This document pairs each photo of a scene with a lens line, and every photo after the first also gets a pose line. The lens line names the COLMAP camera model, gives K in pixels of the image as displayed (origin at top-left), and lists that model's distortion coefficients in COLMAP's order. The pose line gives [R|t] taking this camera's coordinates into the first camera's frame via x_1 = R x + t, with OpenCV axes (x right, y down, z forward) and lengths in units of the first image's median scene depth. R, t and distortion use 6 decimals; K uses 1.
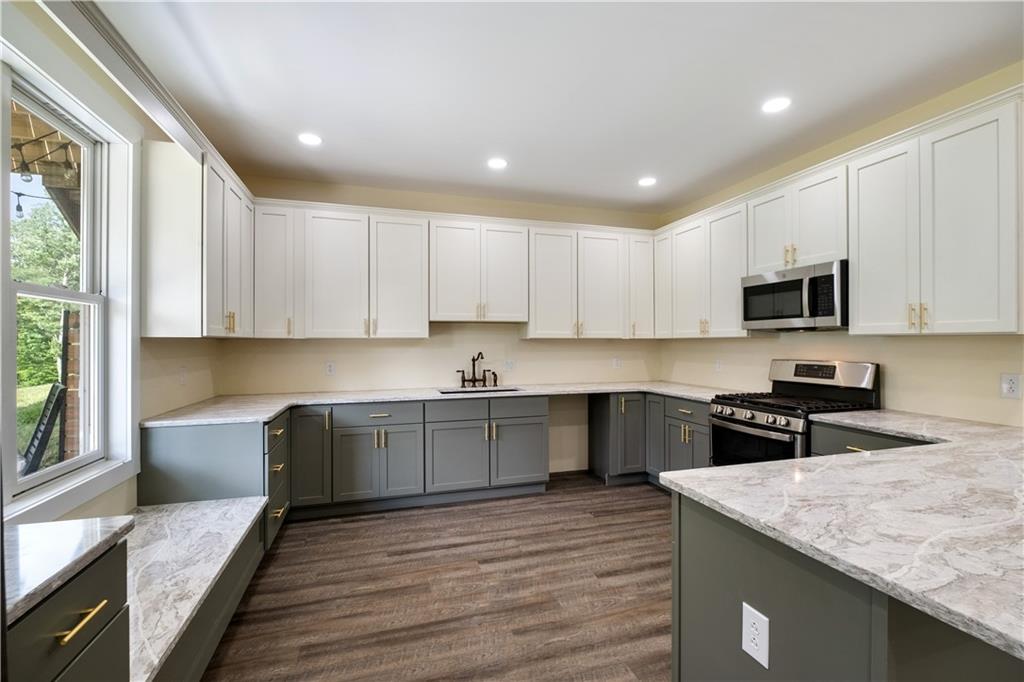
lens RADIAL K [[450.5, 0, 517.2], [0, 450.5, 342.6], [0, 0, 1]] dist [-0.004644, -0.002161]
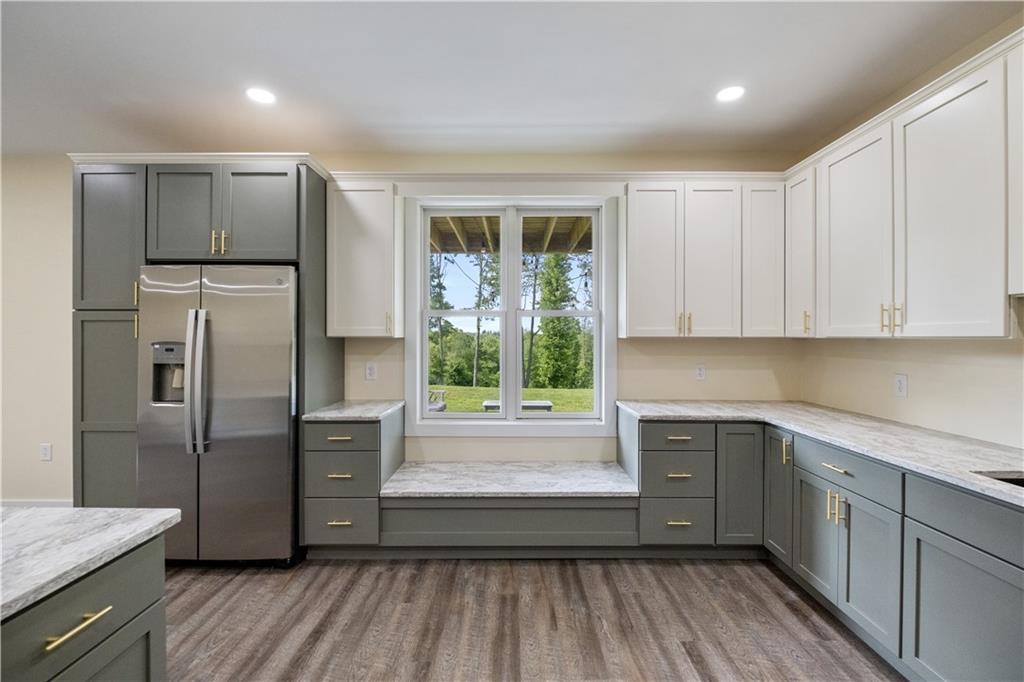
lens RADIAL K [[450.5, 0, 513.7], [0, 450.5, 337.5], [0, 0, 1]] dist [-0.004644, -0.002161]
pose [[-0.307676, 0.003124, -0.951486, 0.378388], [0.000460, 0.999995, 0.003135, -0.012476], [0.951491, 0.000527, -0.307675, 0.761038]]
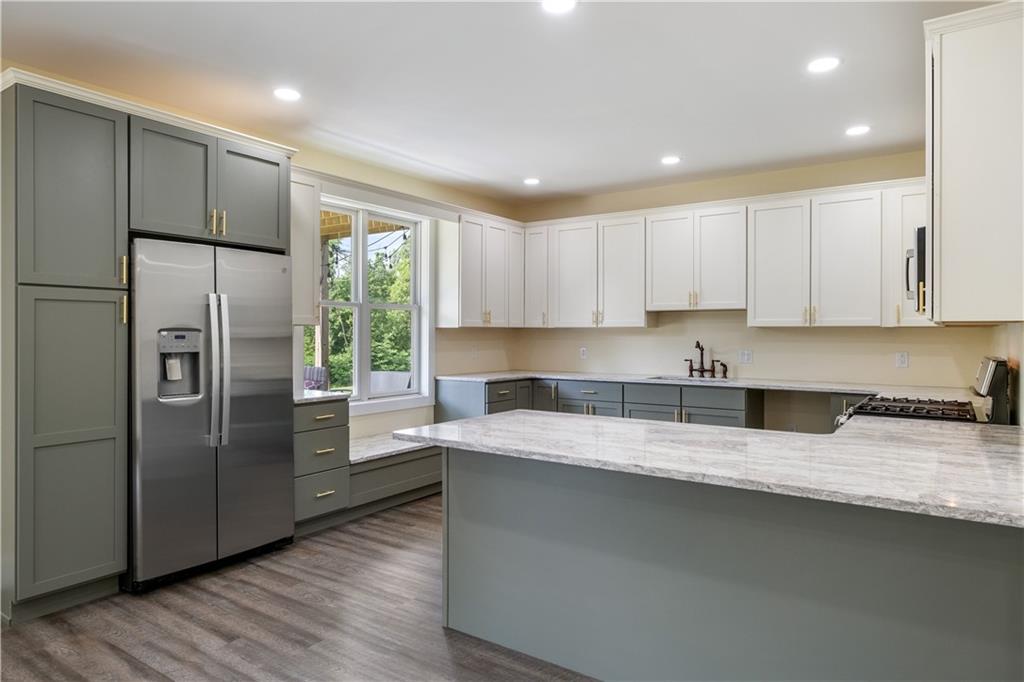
lens RADIAL K [[634.5, 0, 518.0], [0, 634.5, 337.7], [0, 0, 1]] dist [0.001787, 0.000966]
pose [[0.615802, 0.010010, -0.787838, 0.890184], [-0.002174, 0.999937, 0.011006, -0.000850], [0.787898, -0.005065, 0.615785, -0.185396]]
